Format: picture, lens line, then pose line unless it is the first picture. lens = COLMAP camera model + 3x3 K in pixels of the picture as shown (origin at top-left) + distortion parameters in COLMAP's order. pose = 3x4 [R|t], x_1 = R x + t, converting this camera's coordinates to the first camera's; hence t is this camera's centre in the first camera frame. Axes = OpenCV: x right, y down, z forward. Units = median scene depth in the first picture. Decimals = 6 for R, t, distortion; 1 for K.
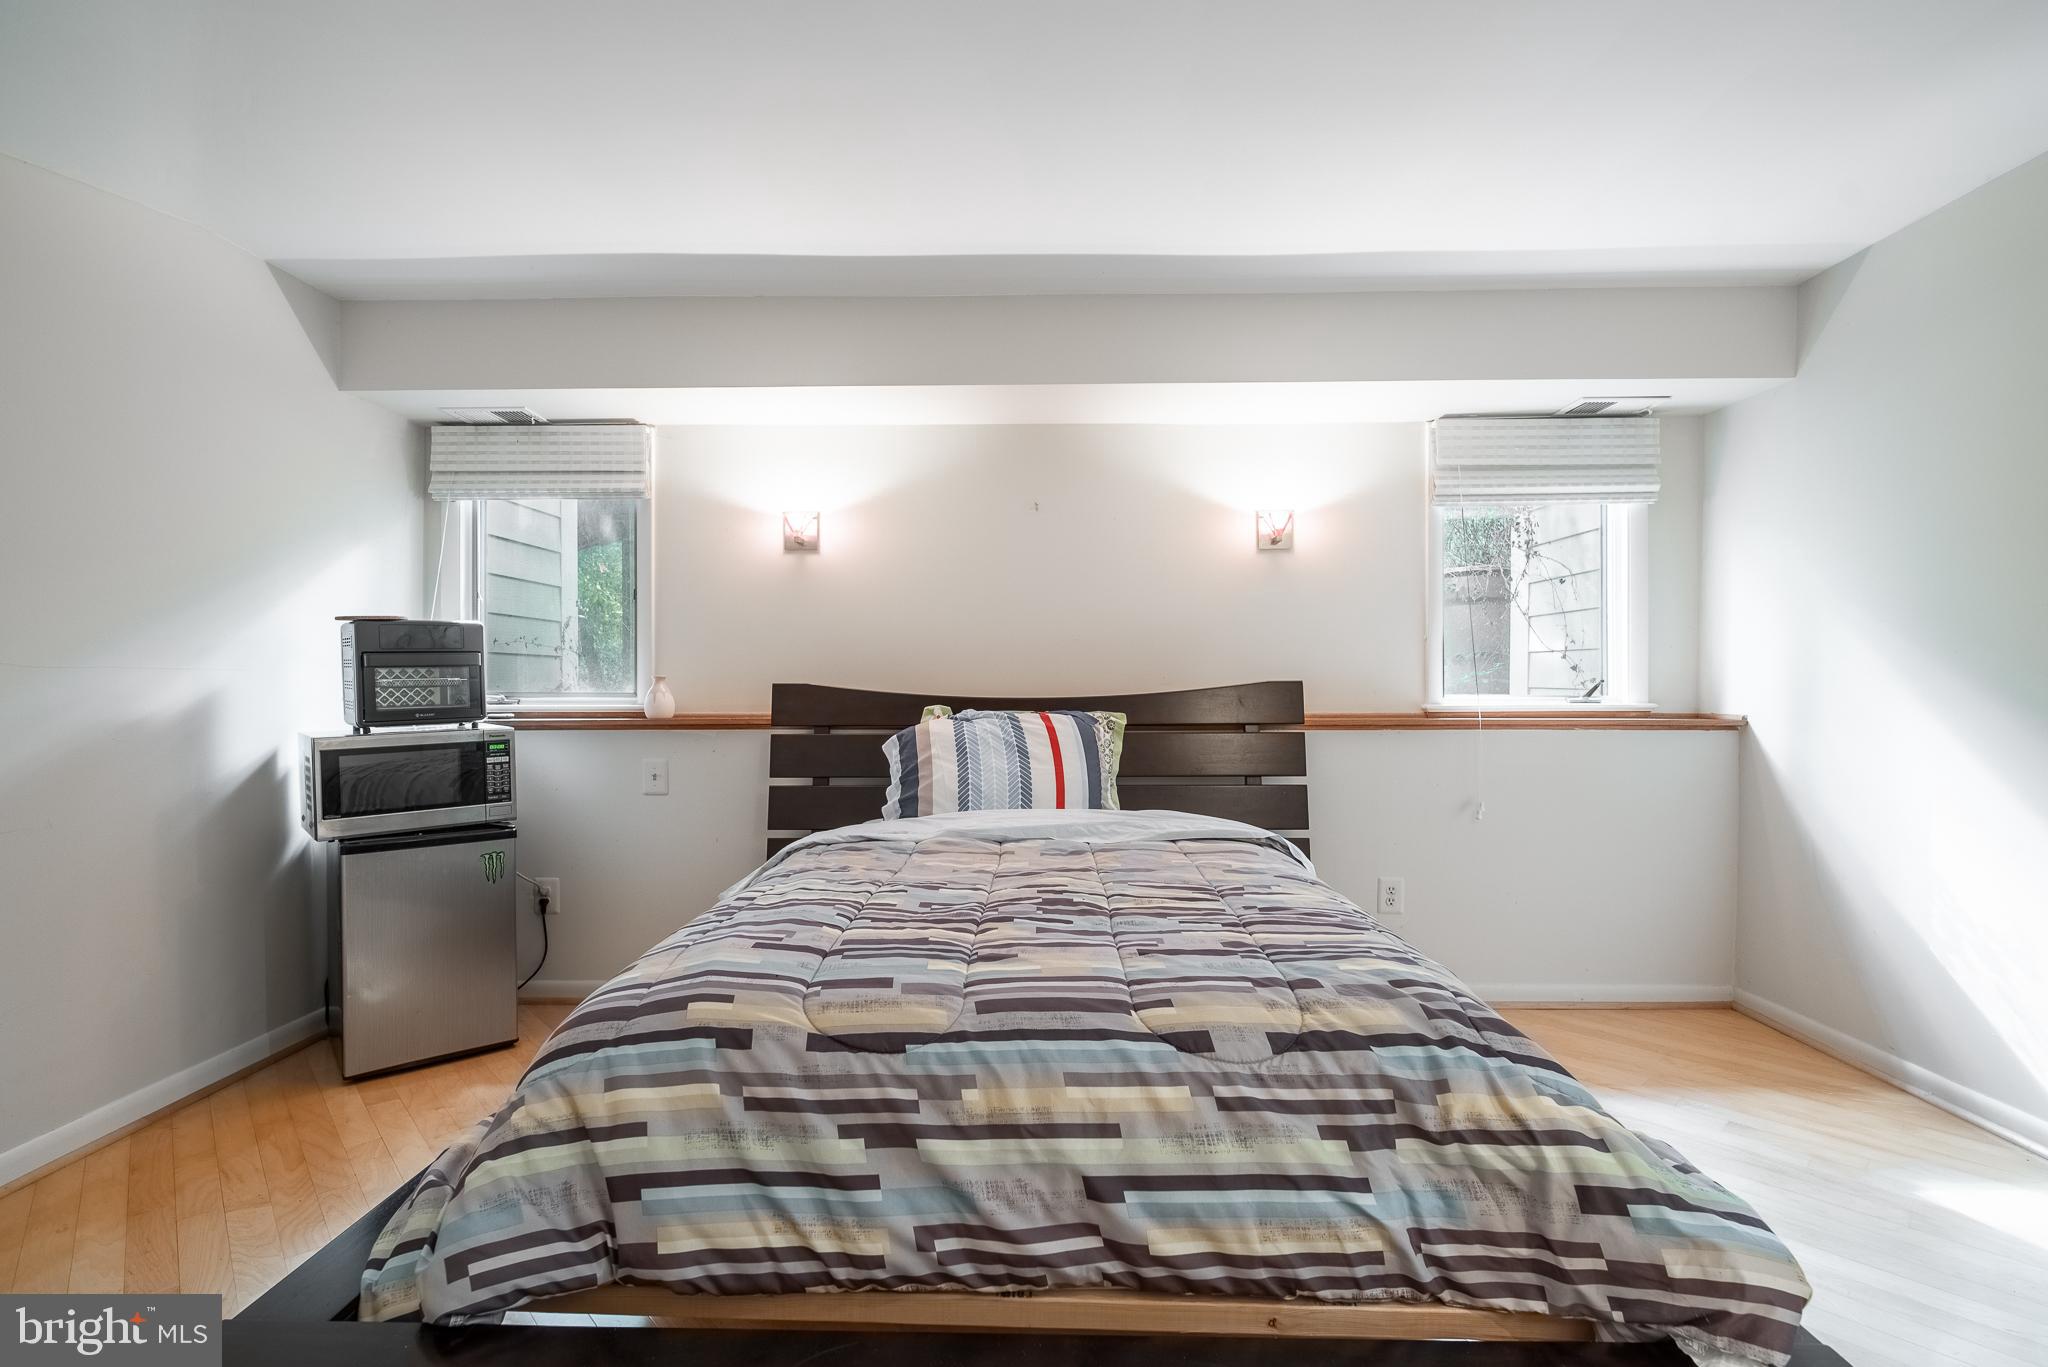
lens RADIAL K [[939.8, 0, 1014.9], [0, 939.8, 687.1], [0, 0, 1]] dist [-0.000311, -0.000493]
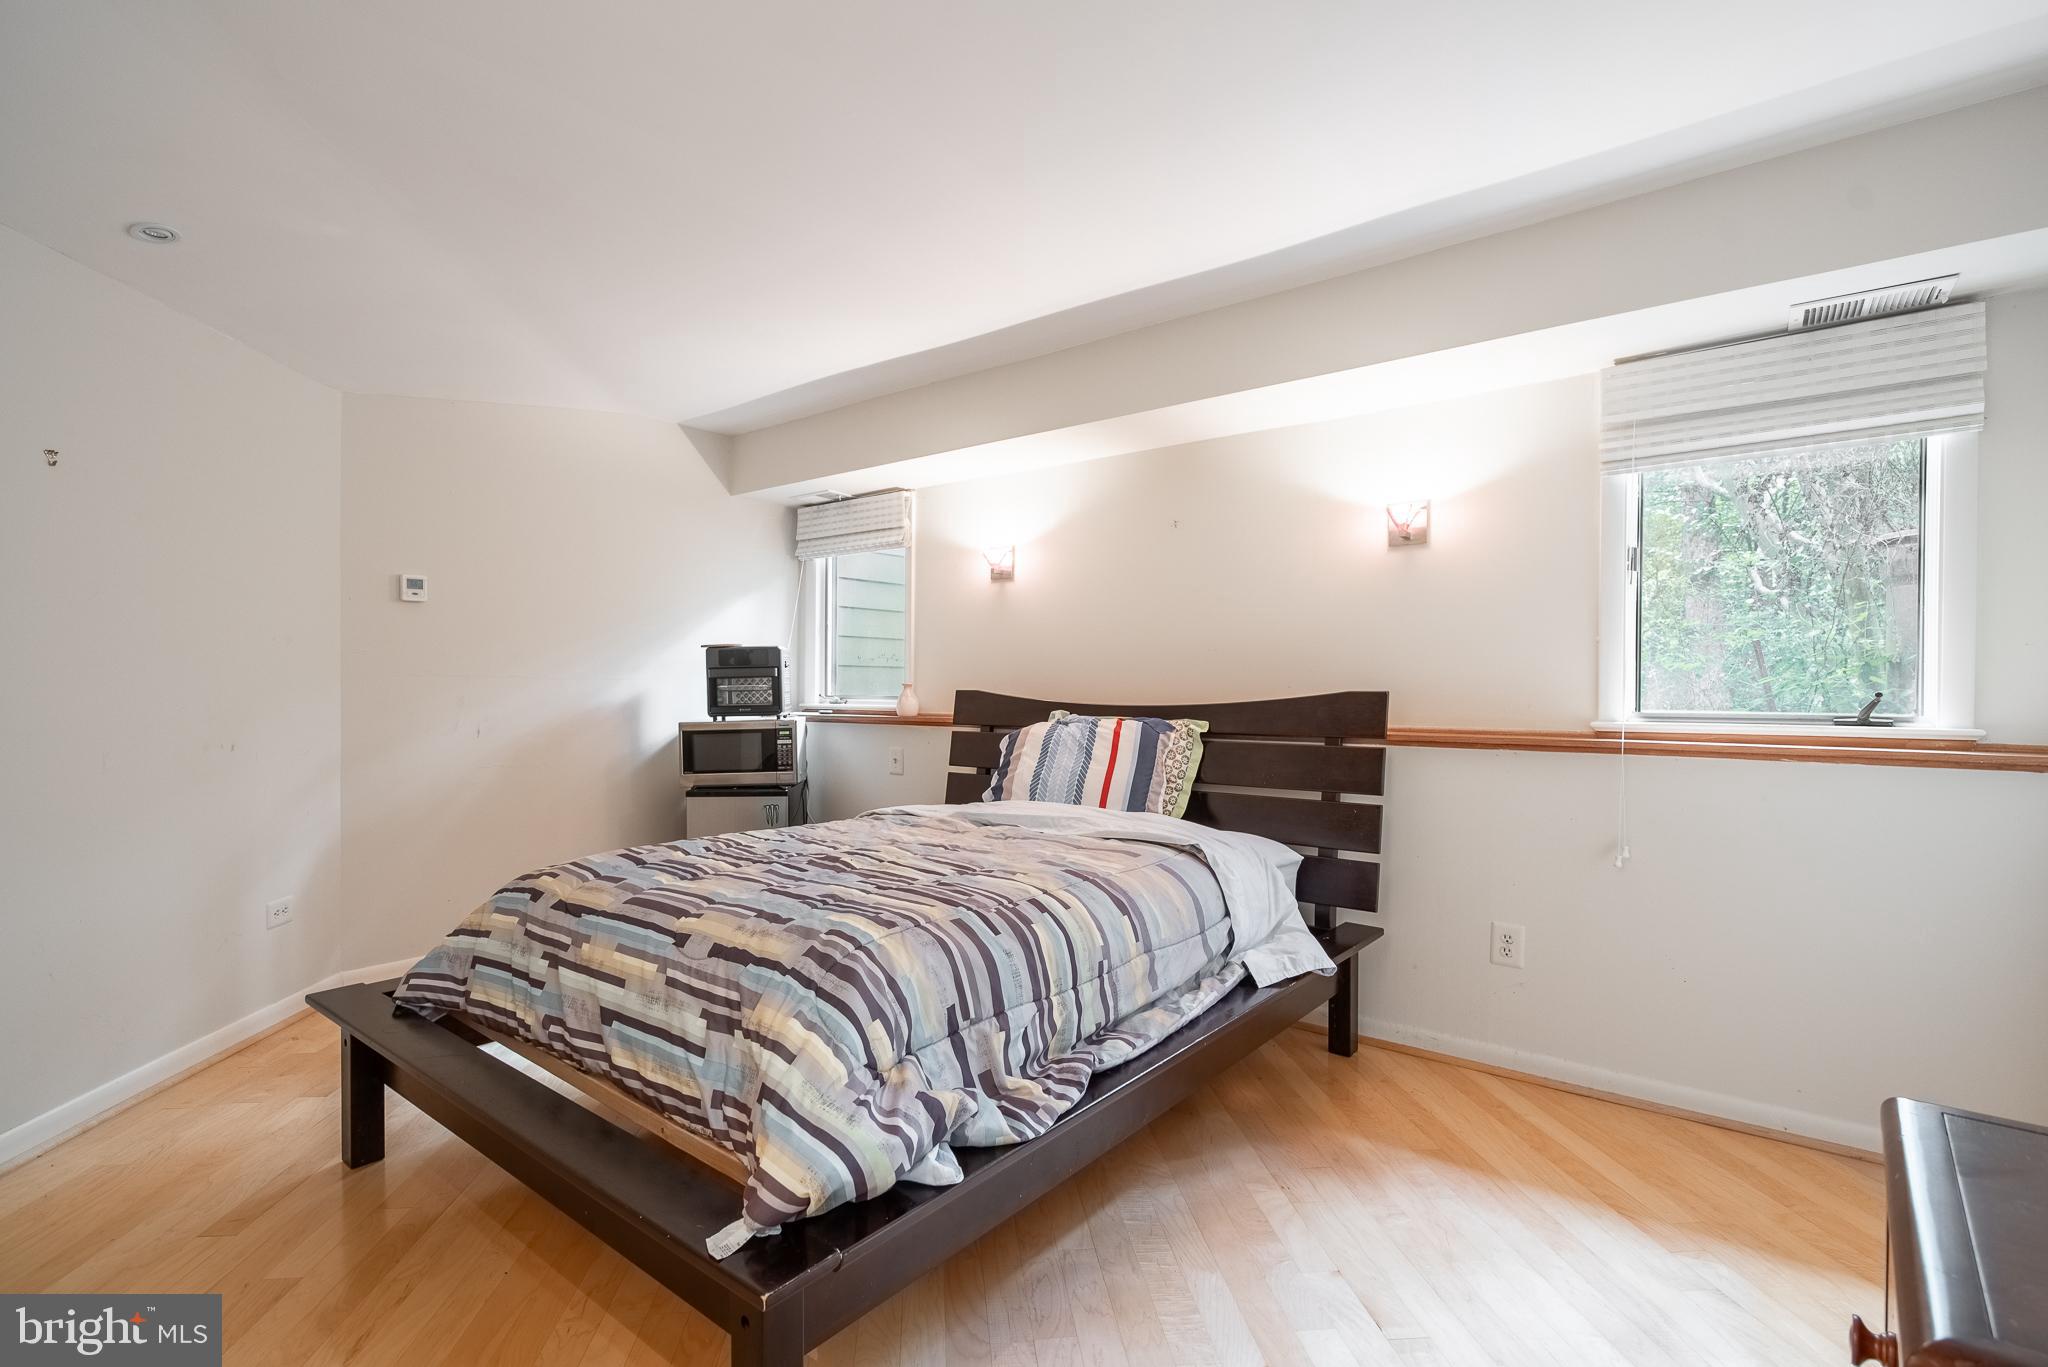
lens RADIAL K [[941.4, 0, 1024.0], [0, 941.4, 698.9], [0, 0, 1]] dist [0.000775, -0.000145]
pose [[0.801489, 0.012910, -0.597871, 0.602649], [-0.008562, 0.999912, 0.010113, -0.005945], [0.597949, -0.002986, 0.801529, 0.061389]]
